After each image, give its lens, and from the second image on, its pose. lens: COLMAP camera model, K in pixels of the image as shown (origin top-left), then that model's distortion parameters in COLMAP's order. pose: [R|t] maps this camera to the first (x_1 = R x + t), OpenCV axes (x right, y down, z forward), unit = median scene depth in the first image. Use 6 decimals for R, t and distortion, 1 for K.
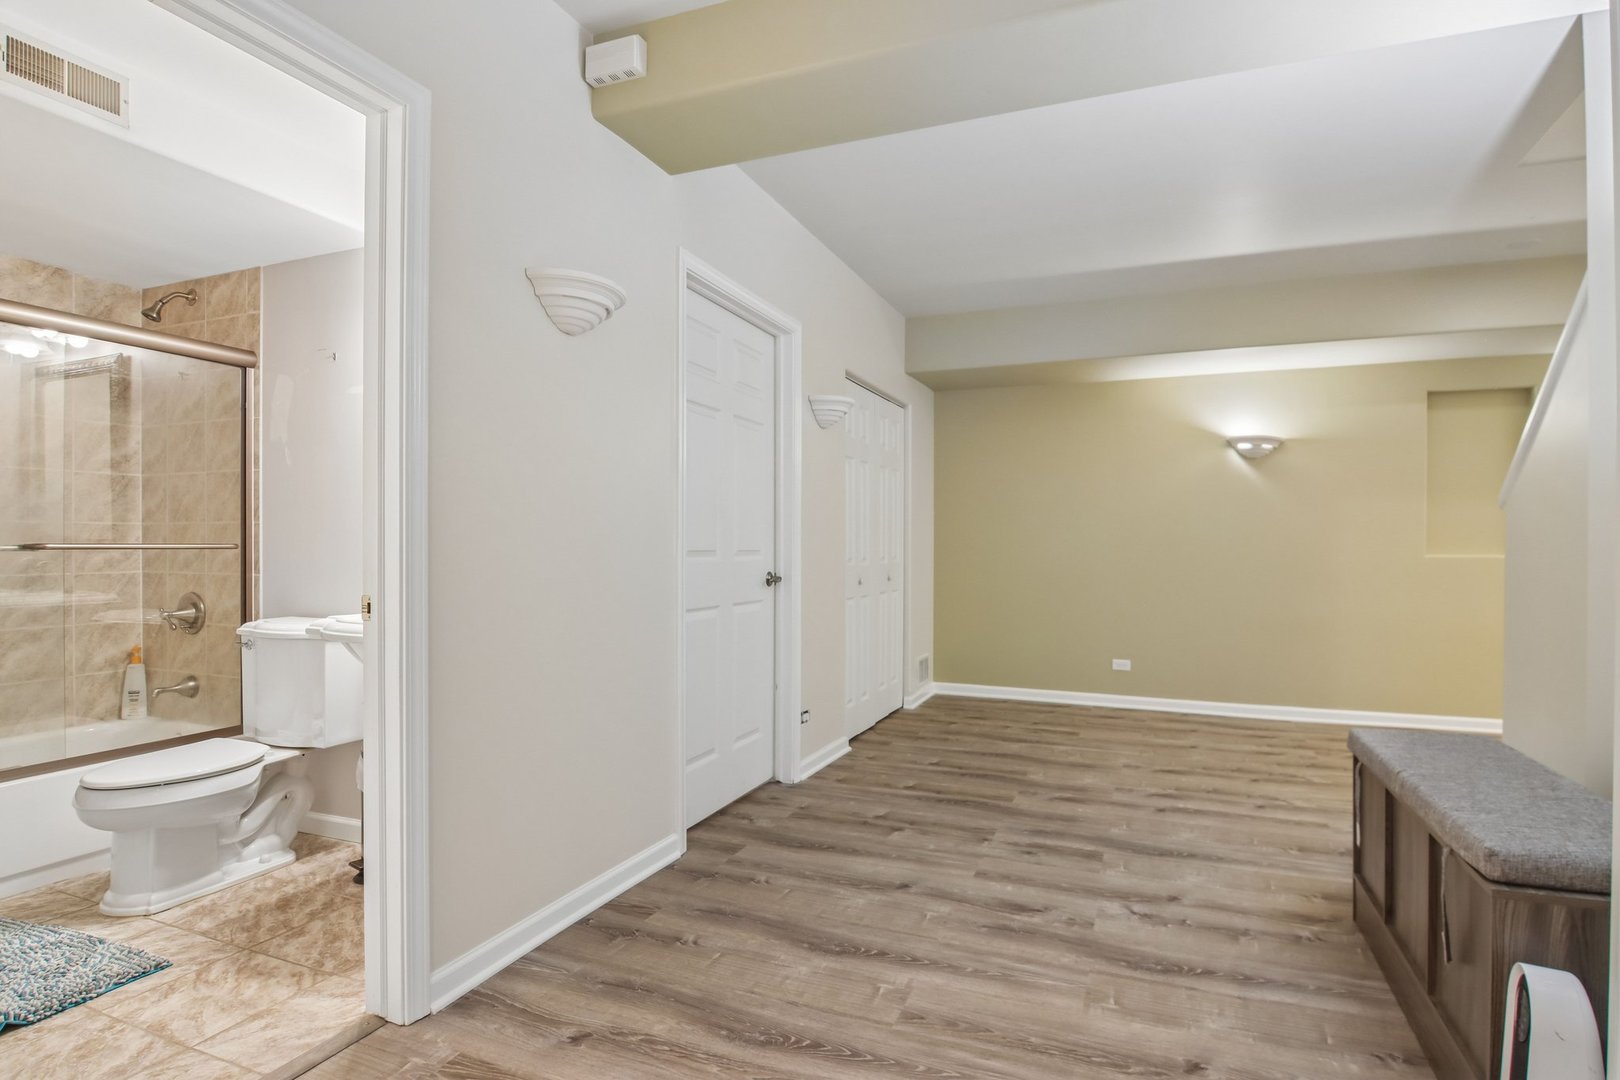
lens RADIAL K [[830.2, 0, 826.4], [0, 830.2, 547.4], [0, 0, 1]] dist [-0.006417, -0.011032]
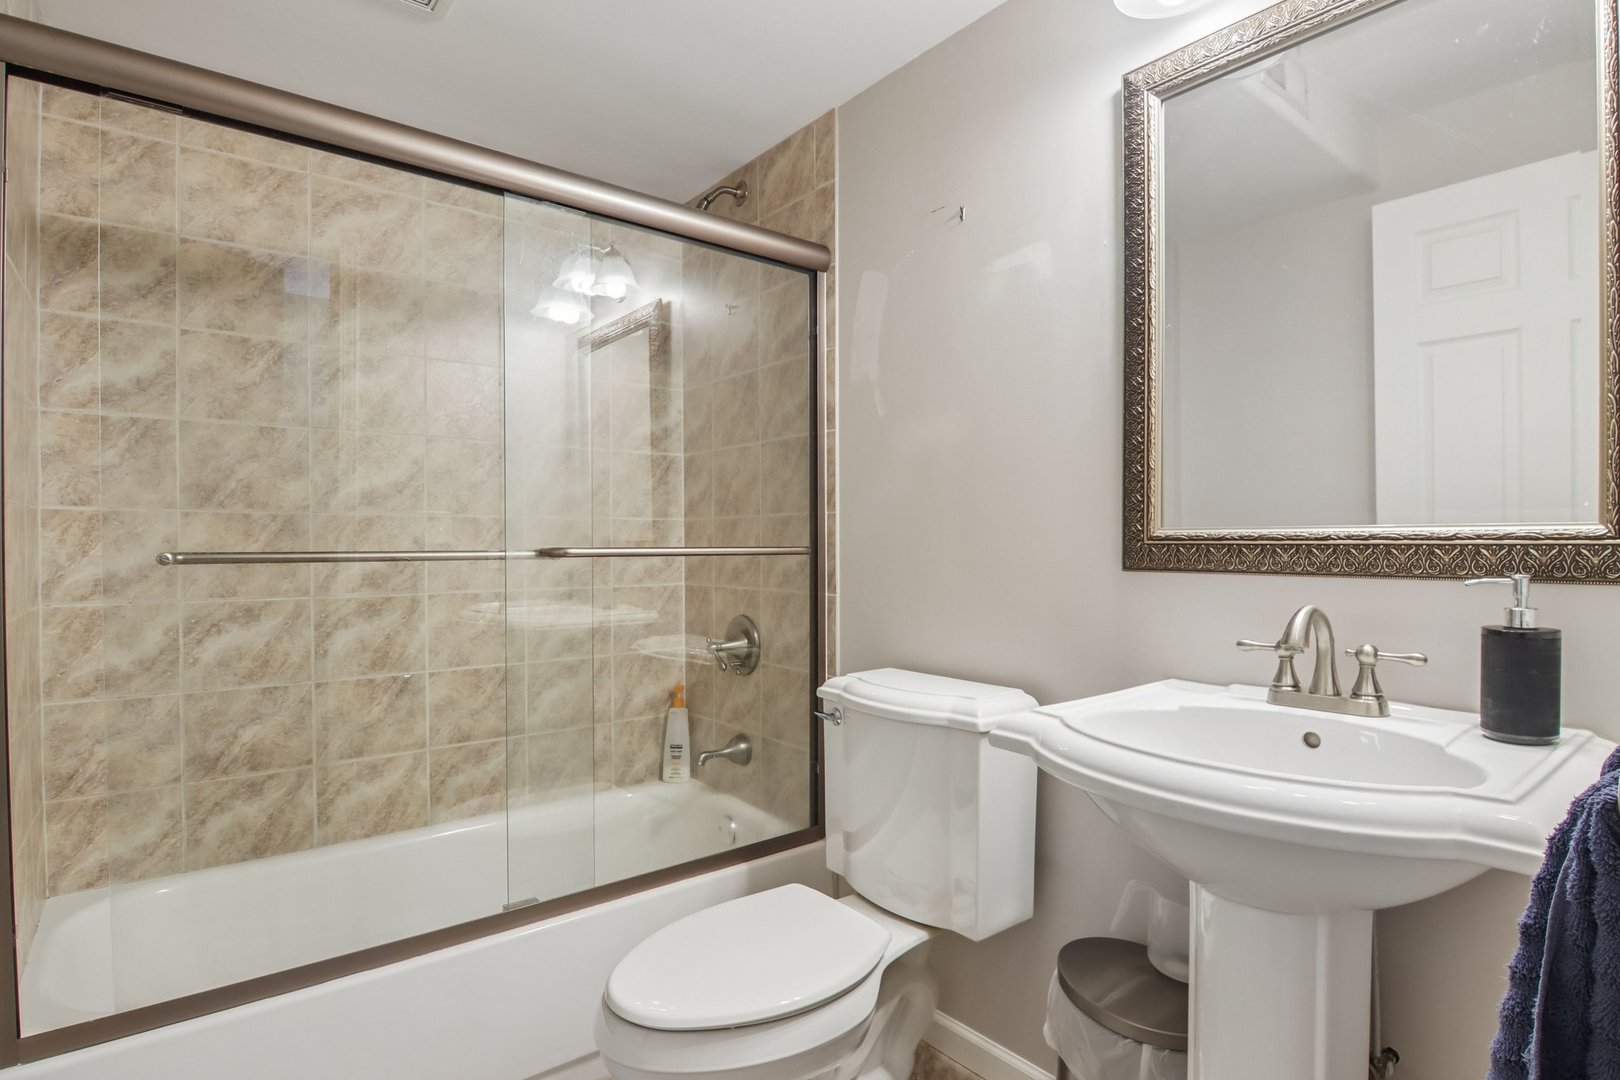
lens RADIAL K [[830.2, 0, 818.0], [0, 830.2, 547.4], [0, 0, 1]] dist [-0.006417, -0.011032]
pose [[0.868152, -0.003504, -0.496286, -0.366062], [0.003704, 0.999993, -0.000580, -0.002885], [0.496285, -0.001334, 0.868159, 0.420614]]
